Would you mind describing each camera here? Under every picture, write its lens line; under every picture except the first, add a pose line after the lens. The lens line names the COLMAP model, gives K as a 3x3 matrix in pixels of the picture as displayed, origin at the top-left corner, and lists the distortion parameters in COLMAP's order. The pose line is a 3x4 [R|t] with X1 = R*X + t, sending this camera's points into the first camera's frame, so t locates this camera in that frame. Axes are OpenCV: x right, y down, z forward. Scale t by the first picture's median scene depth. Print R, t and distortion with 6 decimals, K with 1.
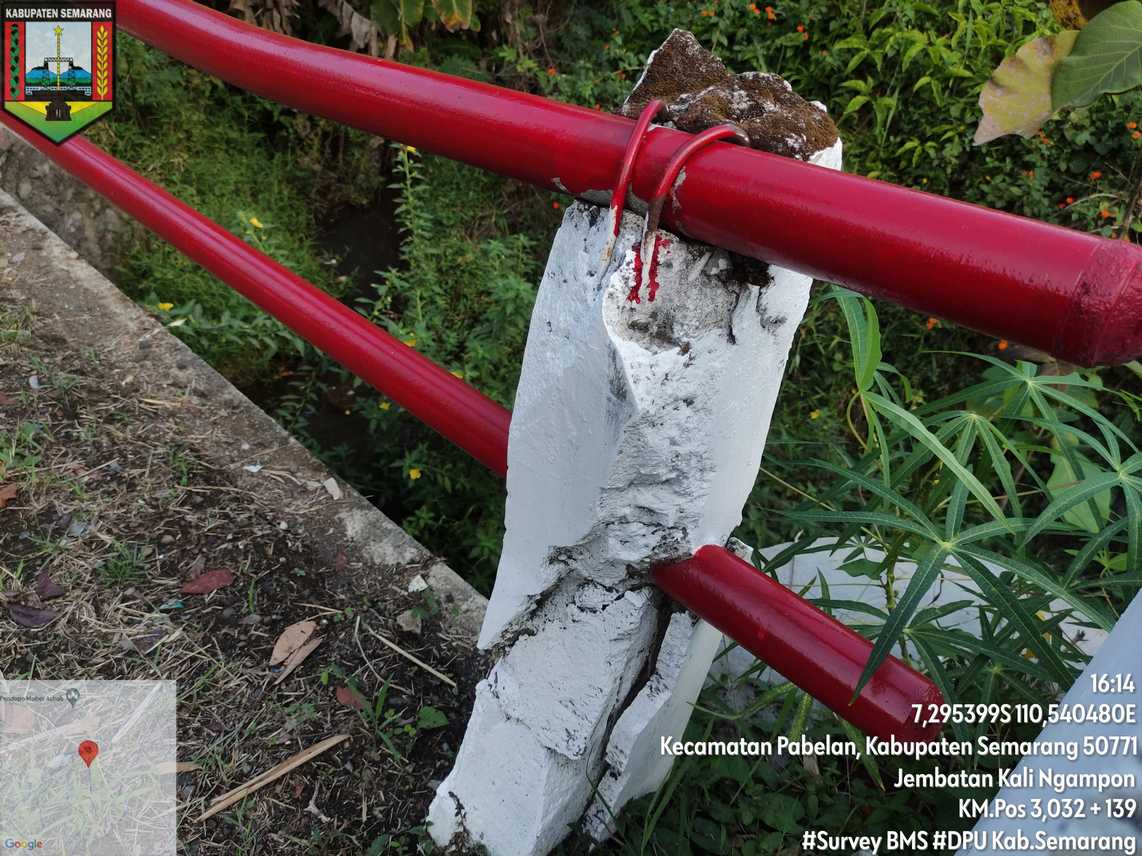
lens RADIAL K [[838.3, 0, 566.1], [0, 838.3, 425.8], [0, 0, 1]] dist [0.043198, -0.039122]
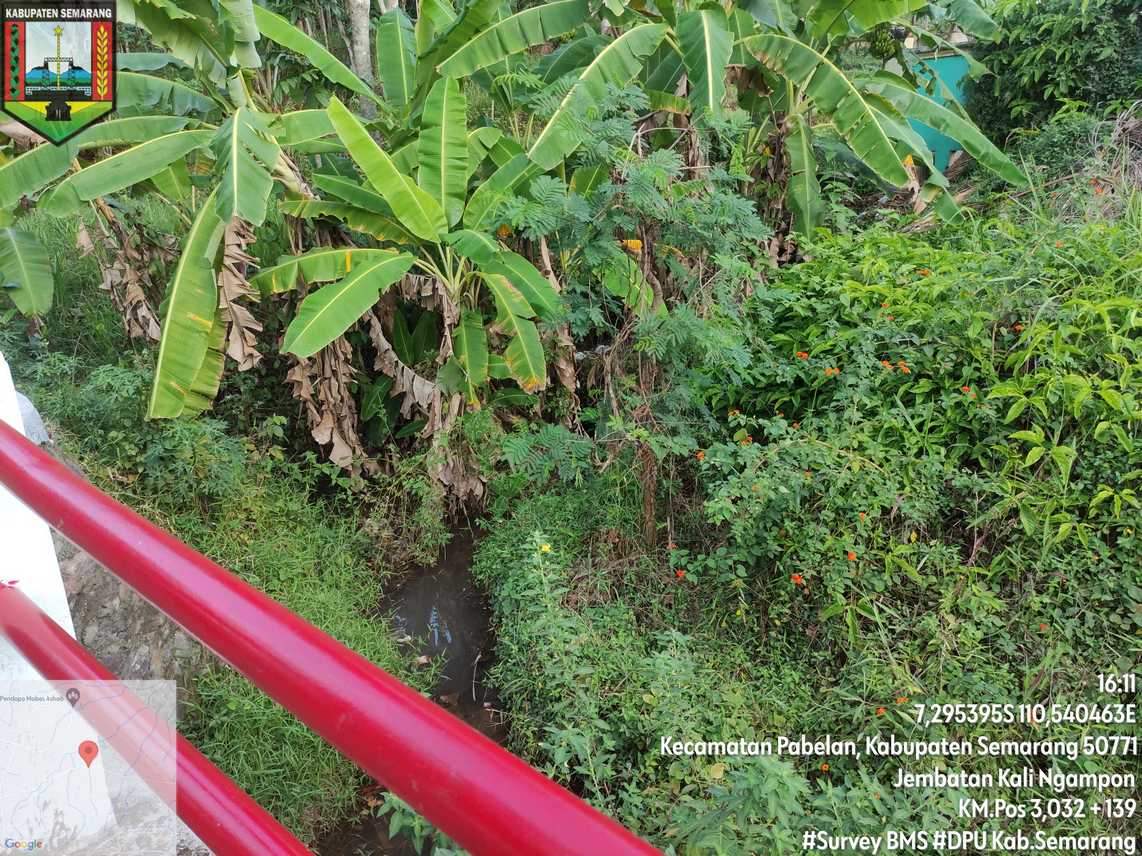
lens RADIAL K [[838.3, 0, 574.3], [0, 838.3, 432.7], [0, 0, 1]] dist [0.043198, -0.039122]
pose [[0.995691, -0.088921, 0.026322, -0.137844], [0.092687, 0.945159, -0.313184, -0.137858], [0.002970, 0.314274, 0.949328, 0.111036]]
